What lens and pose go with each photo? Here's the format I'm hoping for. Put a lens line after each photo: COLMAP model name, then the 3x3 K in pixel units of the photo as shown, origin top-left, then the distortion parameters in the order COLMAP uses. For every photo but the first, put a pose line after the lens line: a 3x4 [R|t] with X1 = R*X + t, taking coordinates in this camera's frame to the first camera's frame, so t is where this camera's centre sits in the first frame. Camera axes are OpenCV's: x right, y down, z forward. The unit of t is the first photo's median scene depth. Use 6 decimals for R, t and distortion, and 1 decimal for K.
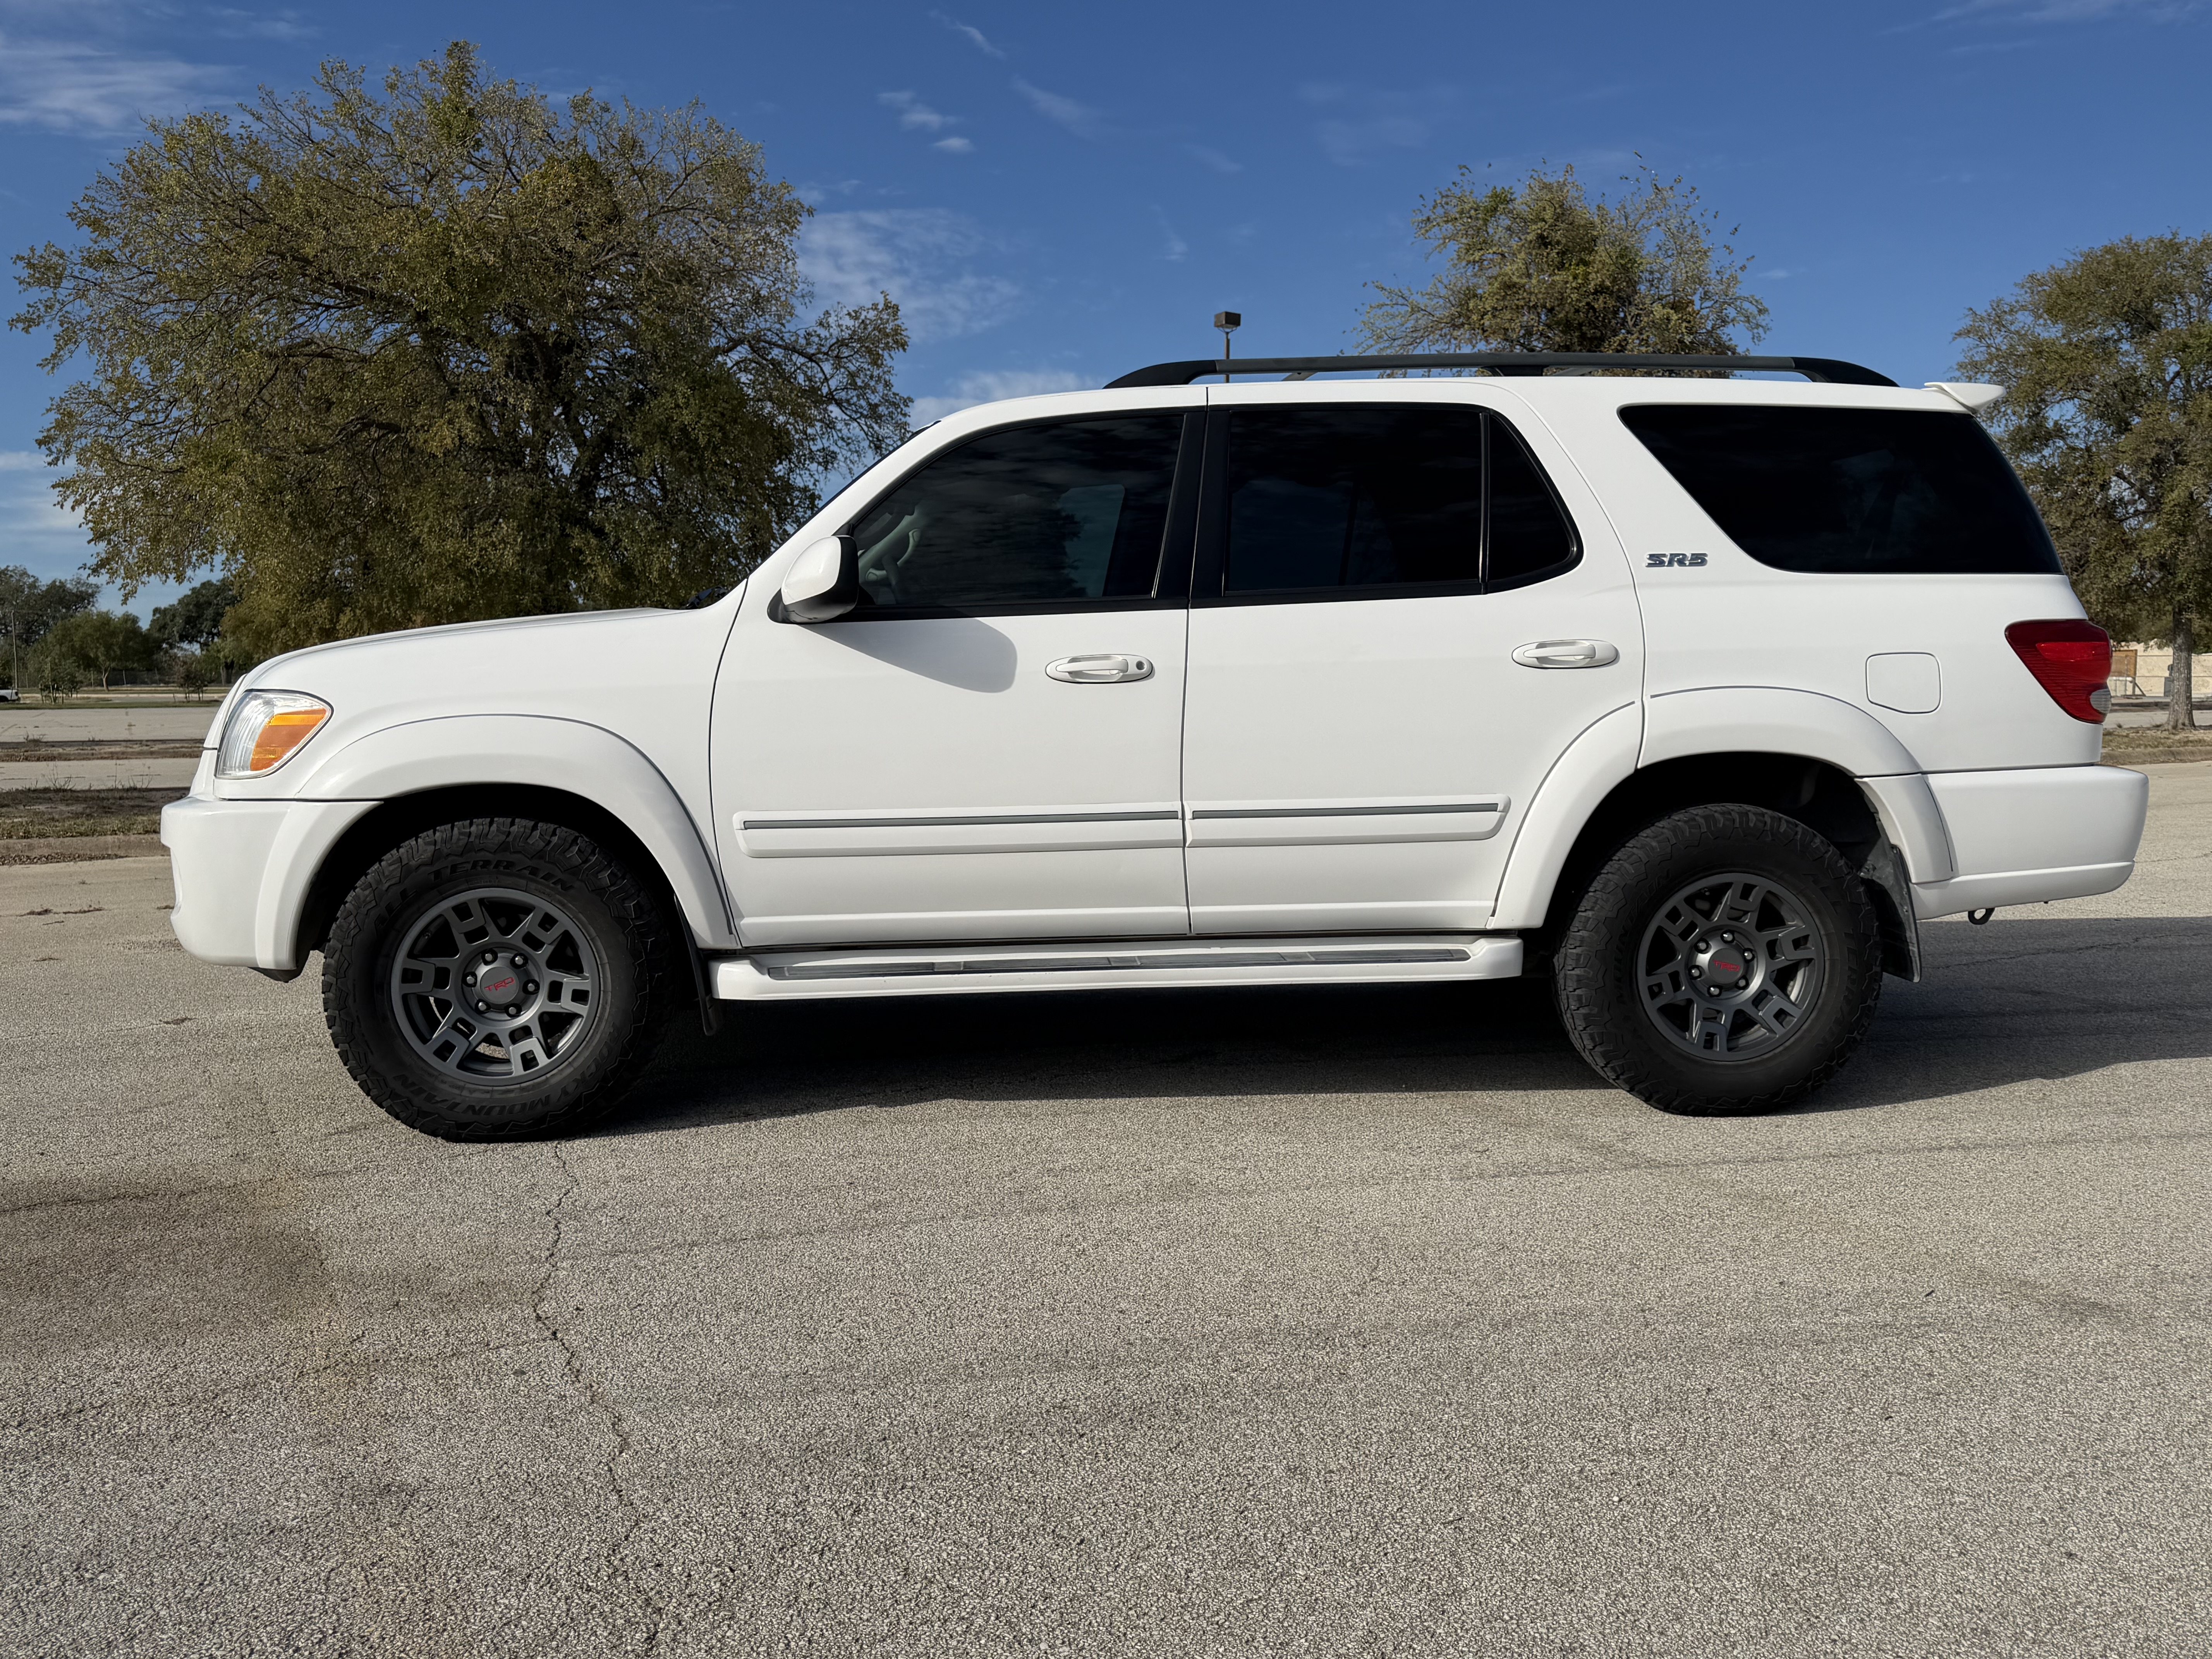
lens RADIAL K [[1806.0, 0, 1105.7], [0, 1806.0, 789.6], [0, 0, 1]] dist [0.017569, -0.003724]
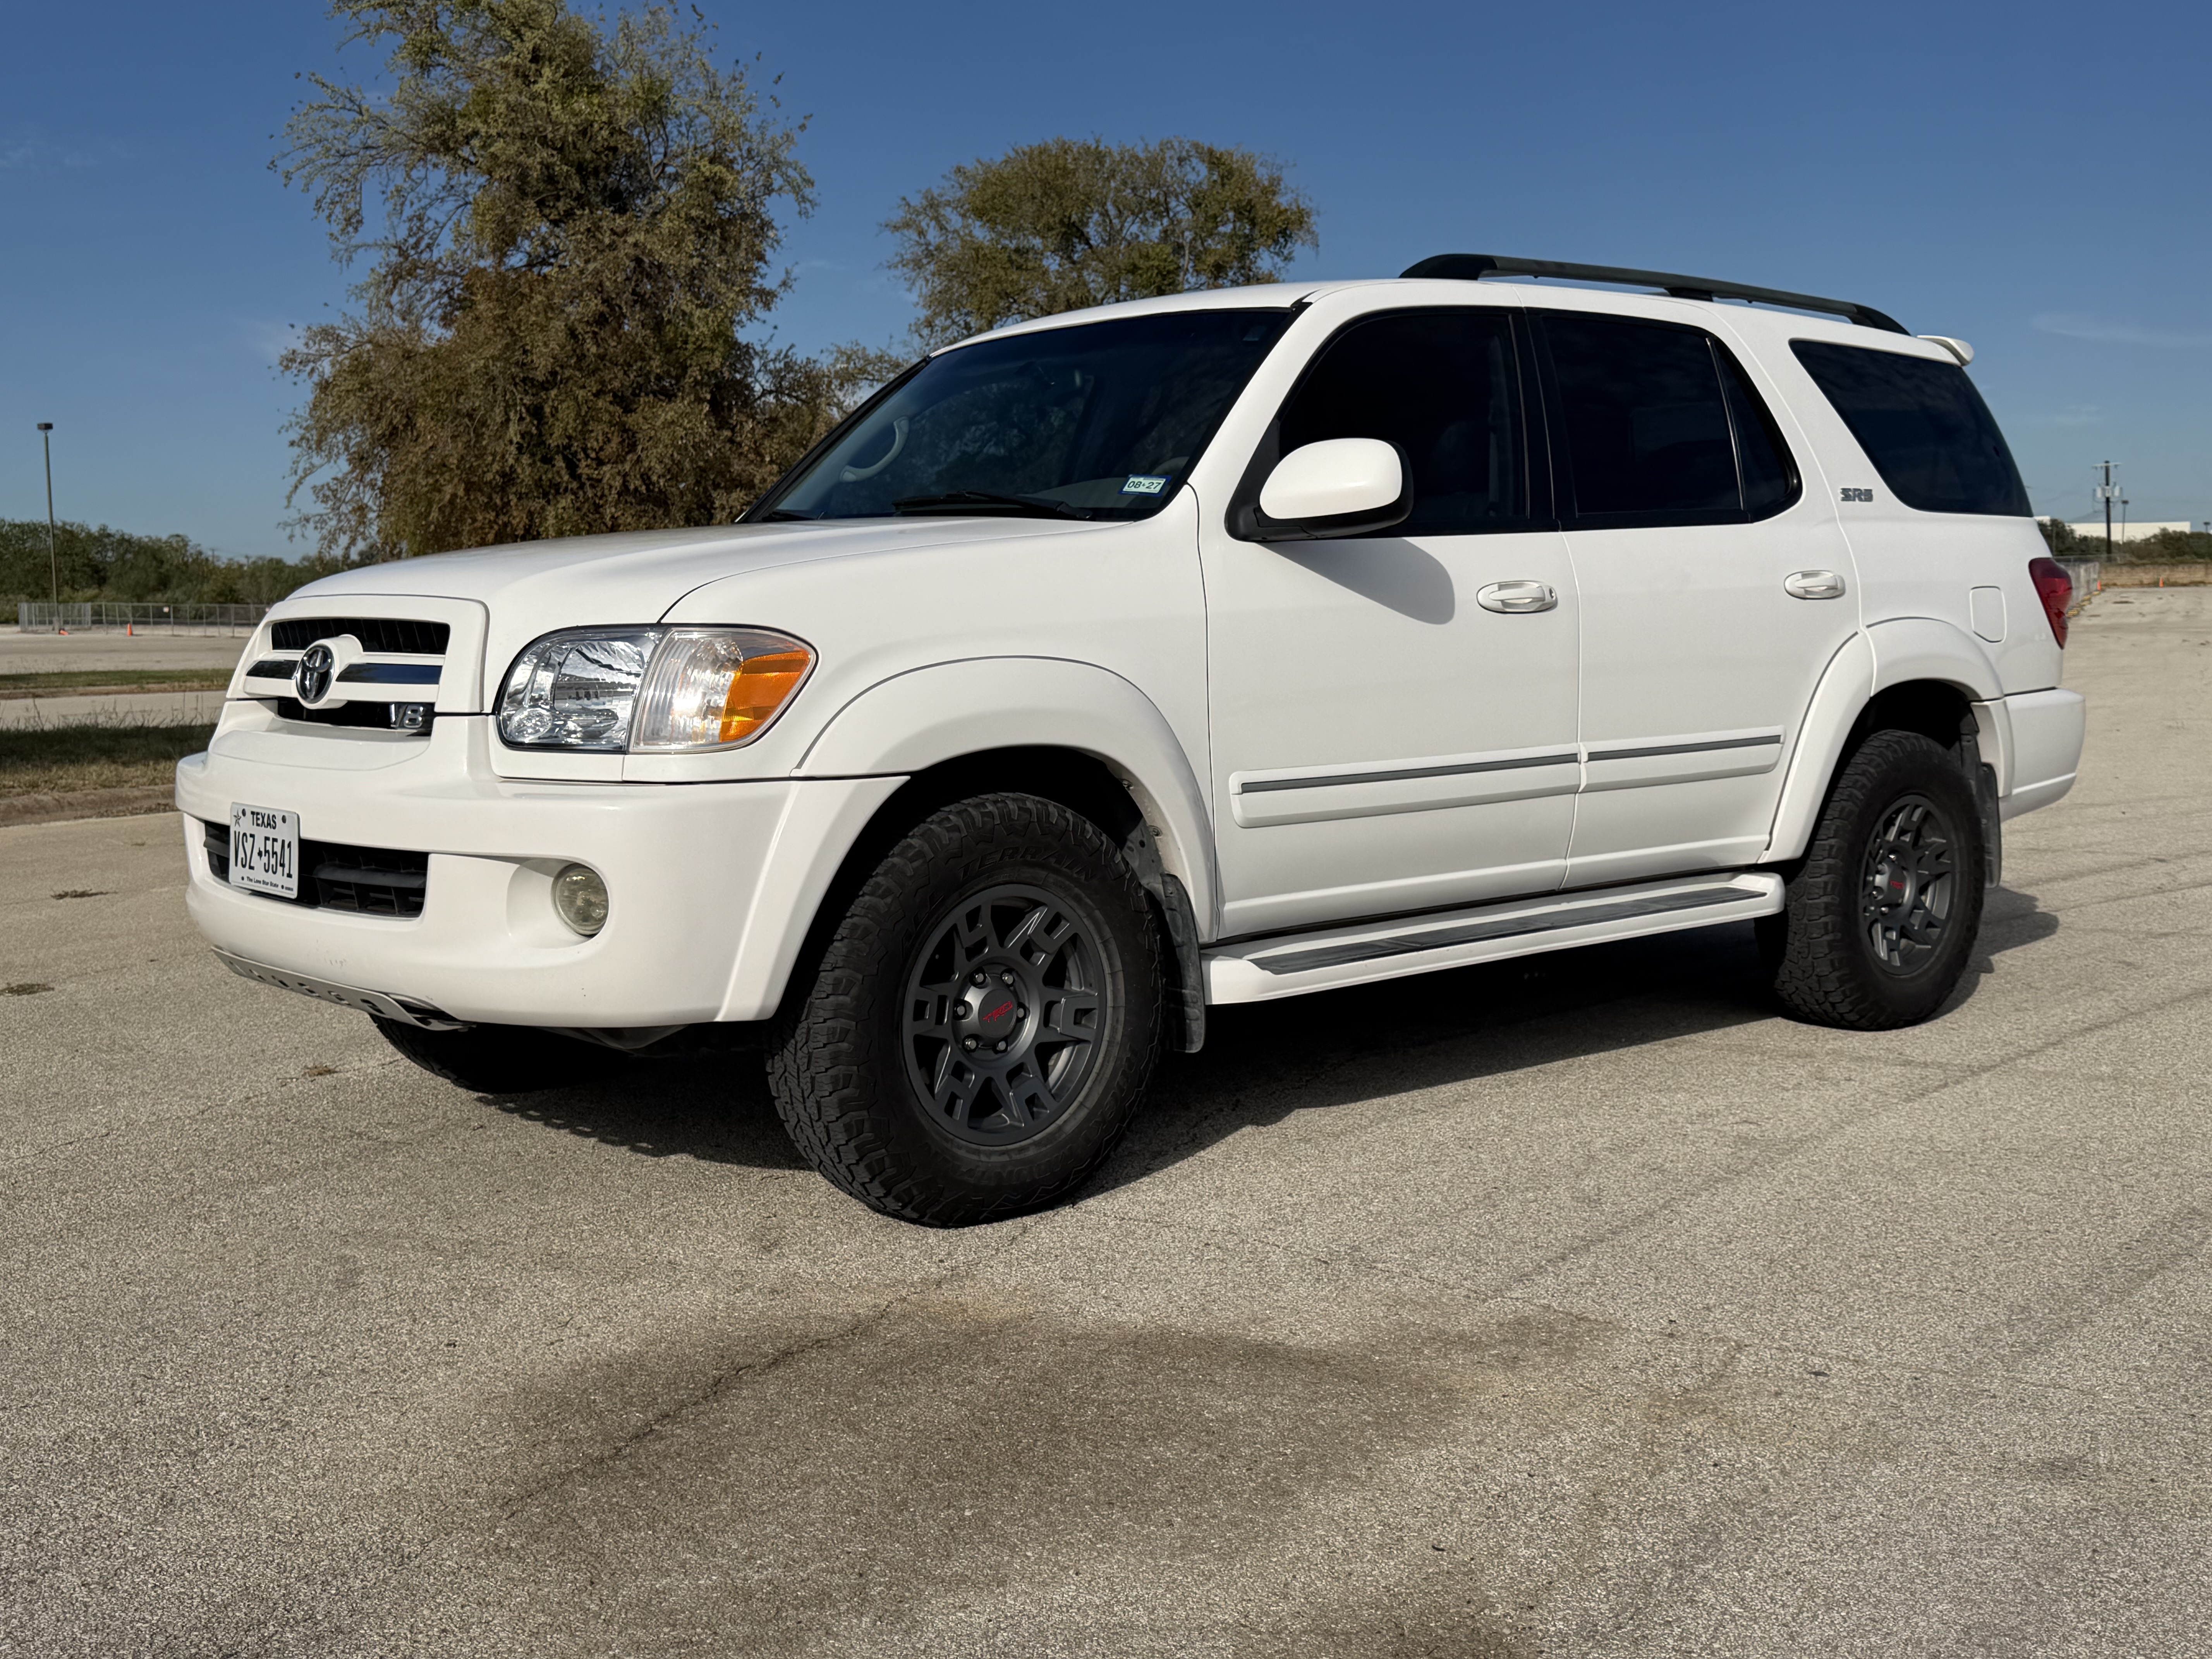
lens RADIAL K [[2357.6, 0, 1106.0], [0, 2357.6, 829.5], [0, 0, 1]] dist [0.085523, 0.001318]
pose [[0.798475, -0.052981, 0.599693, -0.867462], [0.038860, 0.998579, 0.036480, -0.002853], [-0.600773, -0.005824, 0.799399, 0.177999]]
